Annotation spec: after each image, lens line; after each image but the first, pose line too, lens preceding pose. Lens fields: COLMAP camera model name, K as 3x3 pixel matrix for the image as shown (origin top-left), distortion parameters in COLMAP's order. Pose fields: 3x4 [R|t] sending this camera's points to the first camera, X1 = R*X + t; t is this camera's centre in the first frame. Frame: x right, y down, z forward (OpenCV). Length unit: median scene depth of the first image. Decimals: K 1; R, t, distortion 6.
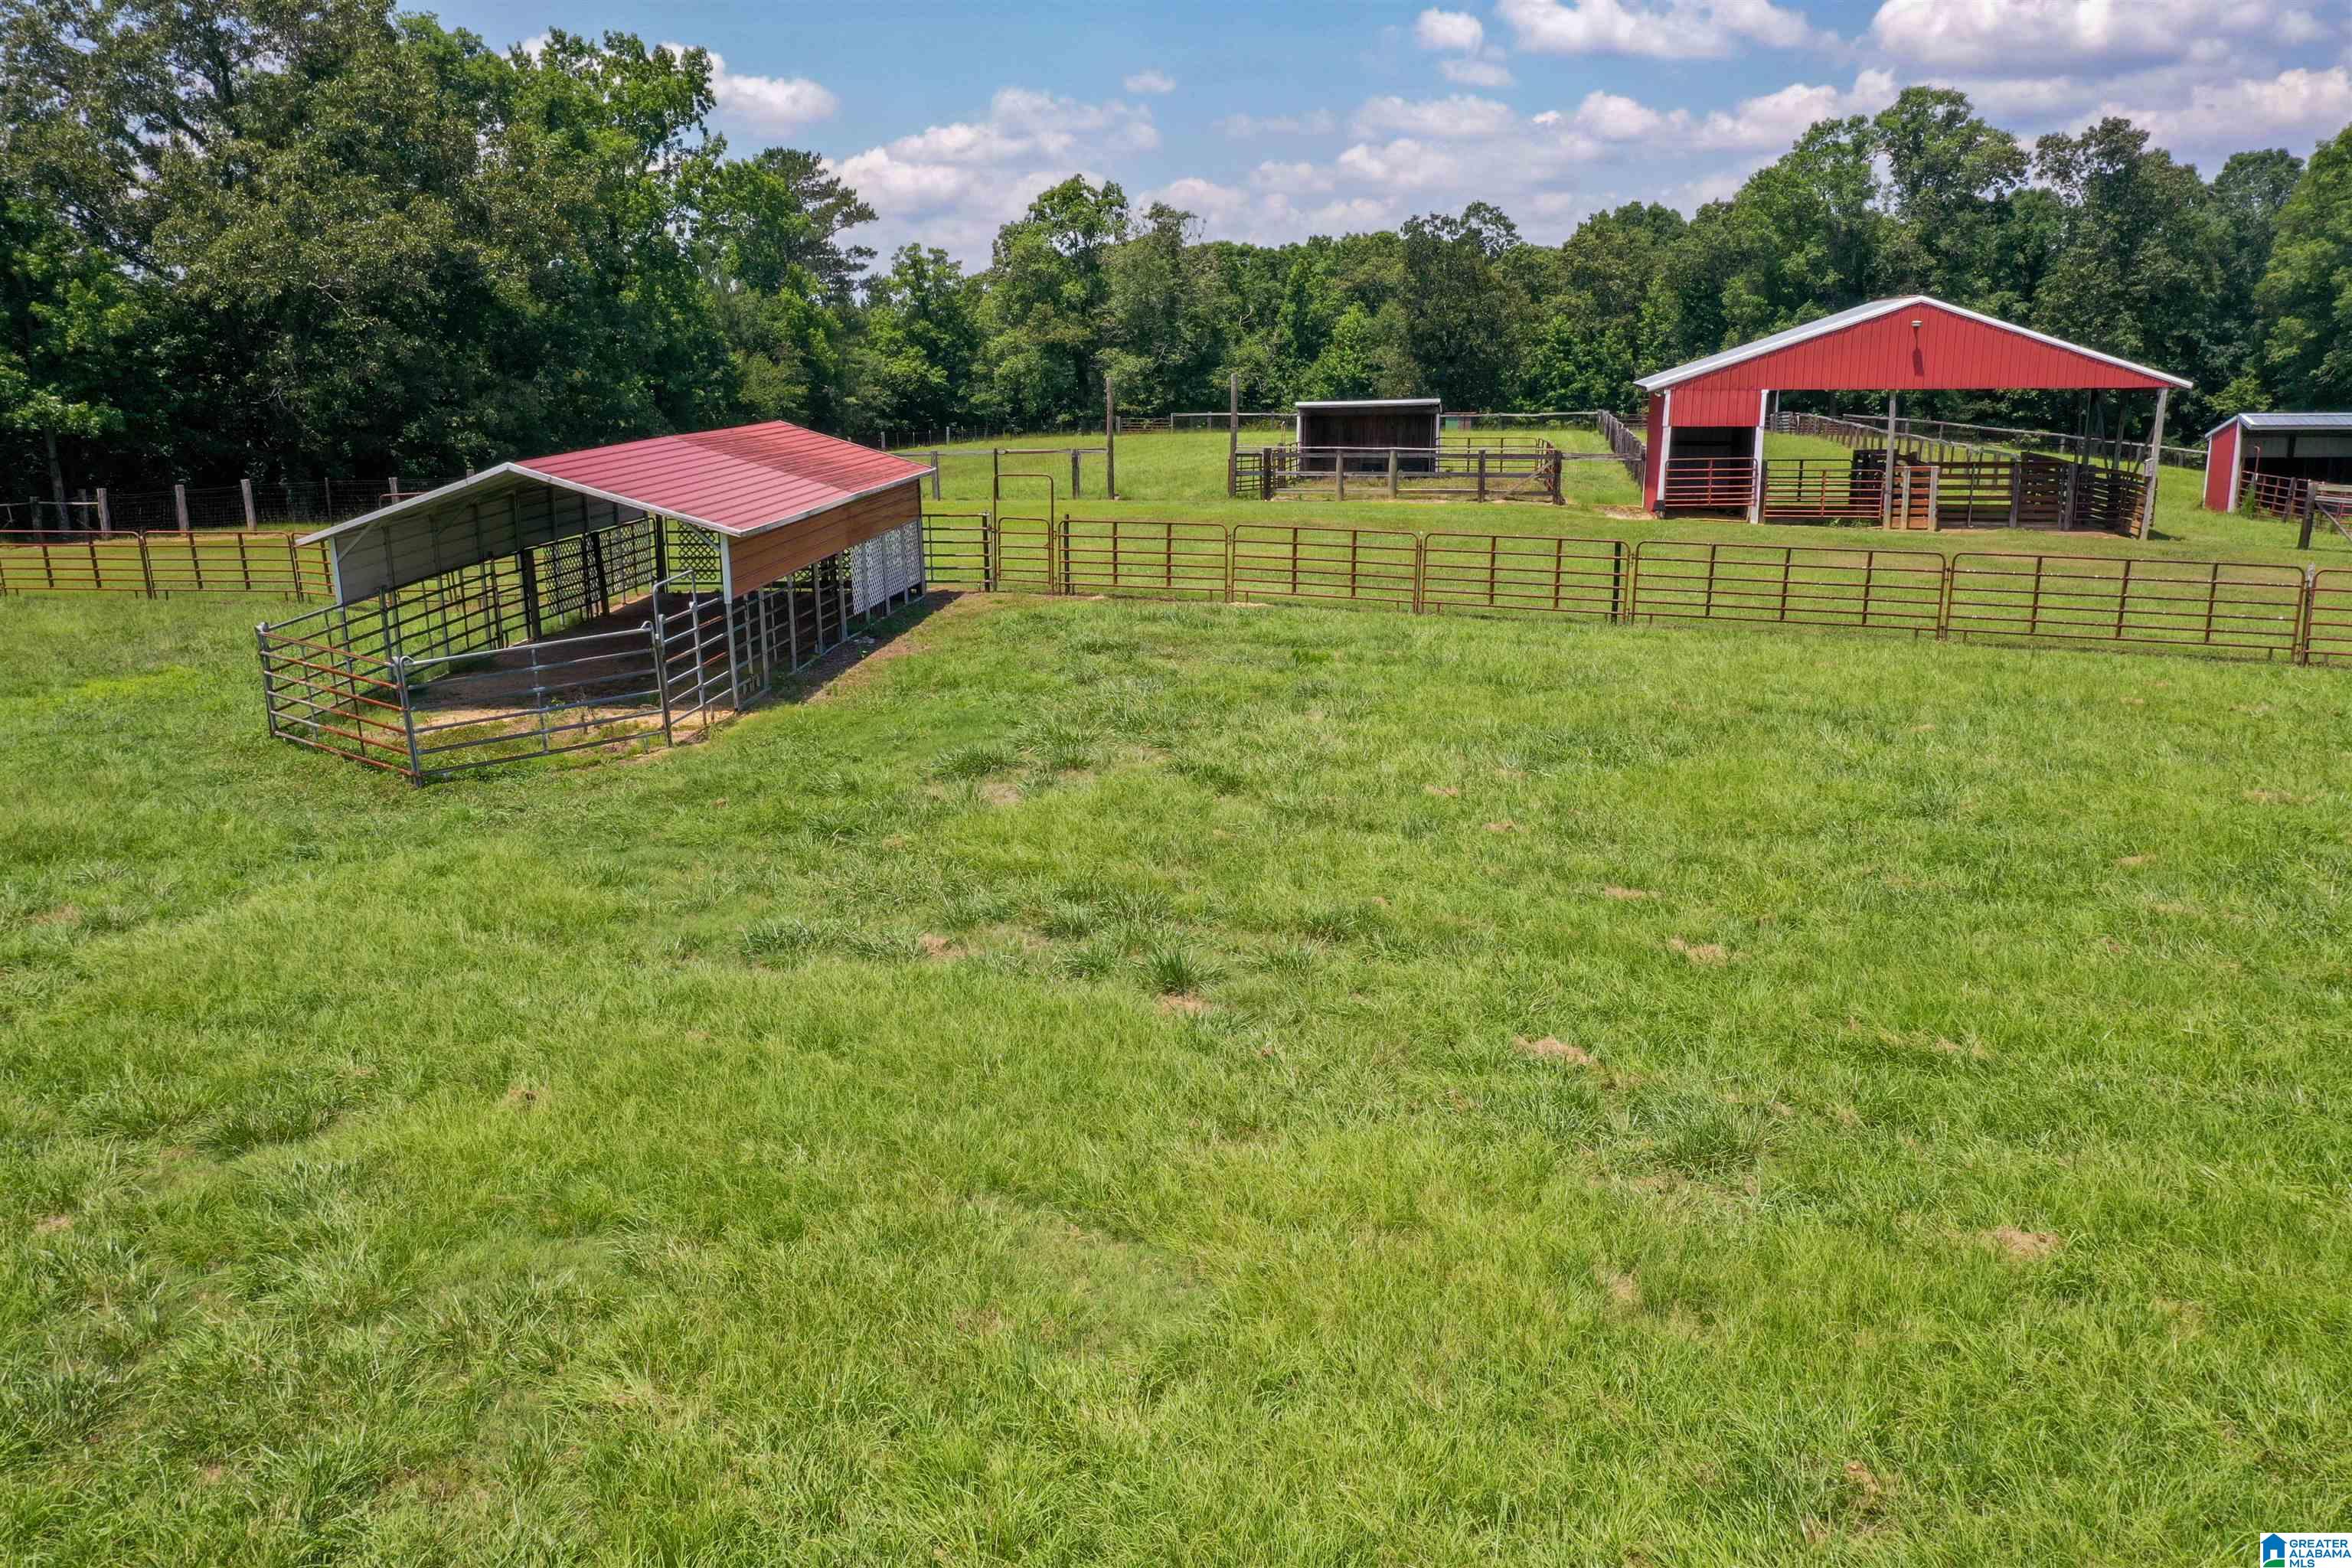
lens RADIAL K [[1849.1, 0, 1173.8], [0, 1849.1, 789.4], [0, 0, 1]] dist [0.021098, -0.013787]
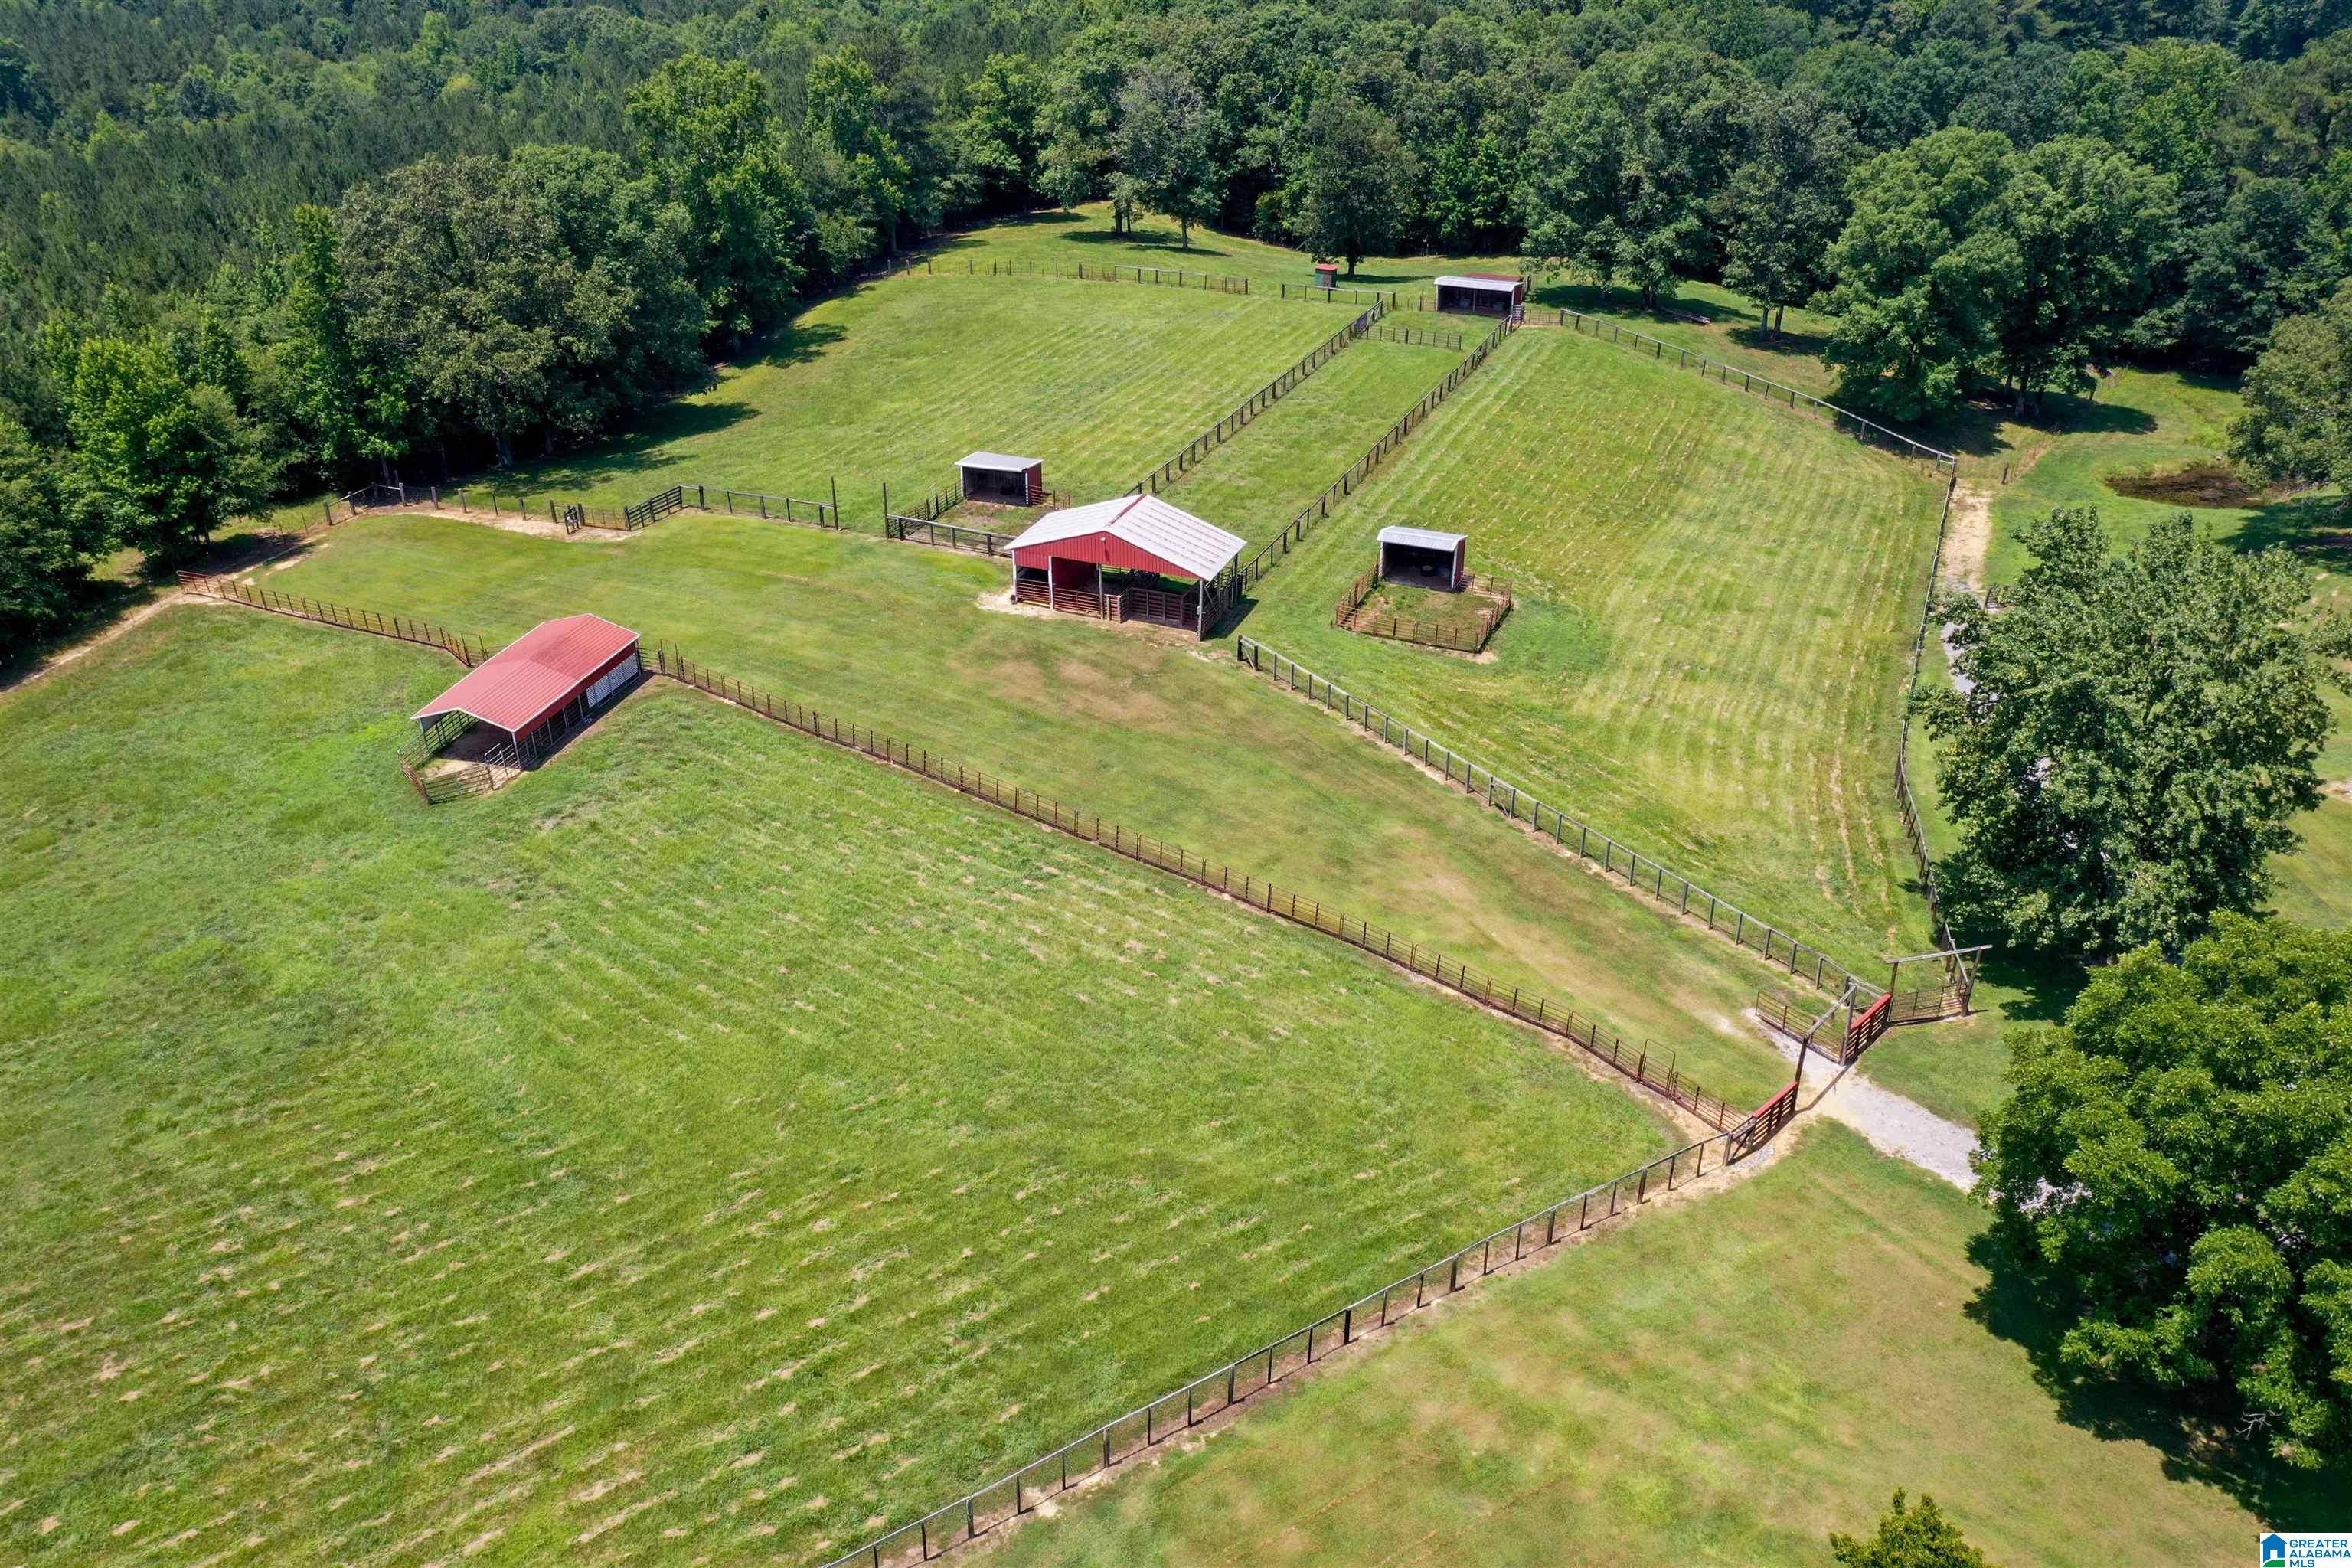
lens RADIAL K [[1849.1, 0, 1182.3], [0, 1849.1, 786.5], [0, 0, 1]] dist [0.021098, -0.013787]
pose [[0.979997, 0.101180, -0.171371, 0.288186], [-0.049846, 0.958460, 0.280838, -0.189846], [0.192667, -0.266679, 0.944331, -0.384062]]
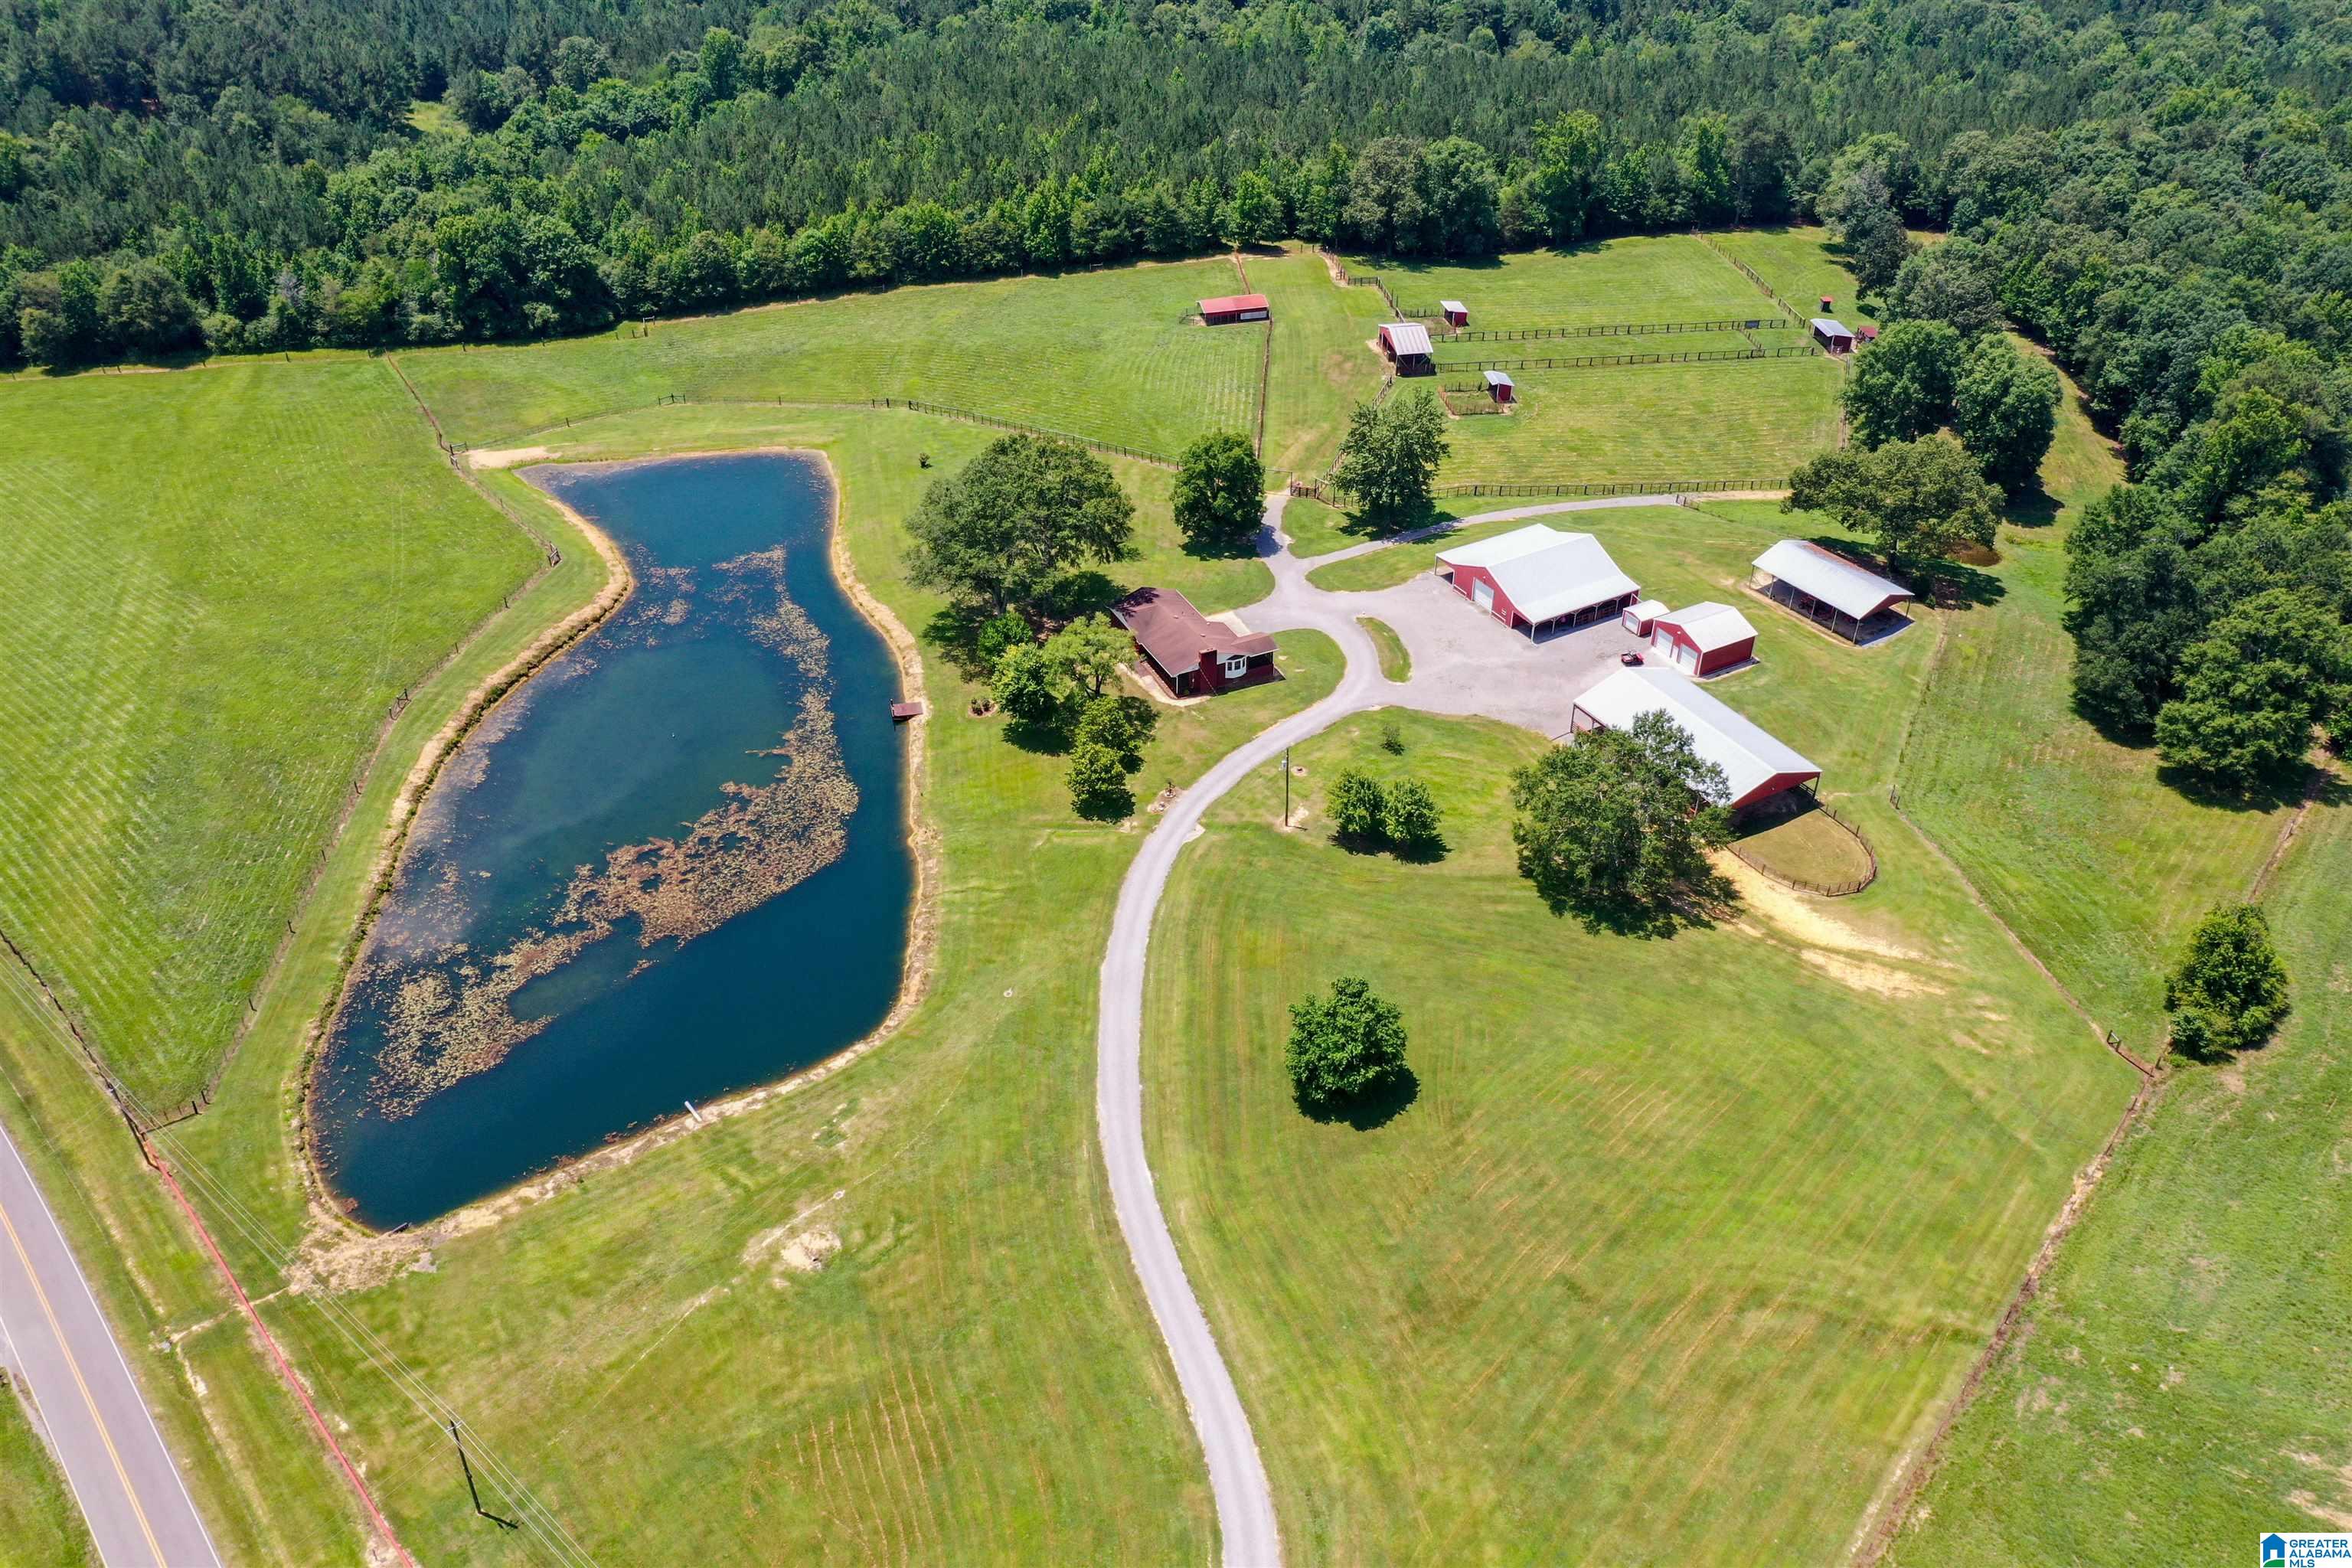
lens RADIAL K [[1849.1, 0, 1172.4], [0, 1849.1, 780.7], [0, 0, 1]] dist [0.021098, -0.013787]
pose [[0.329219, 0.556565, -0.762791, 1.939735], [-0.218432, 0.830802, 0.511914, -0.678979], [0.918641, -0.001914, 0.395088, -0.745508]]
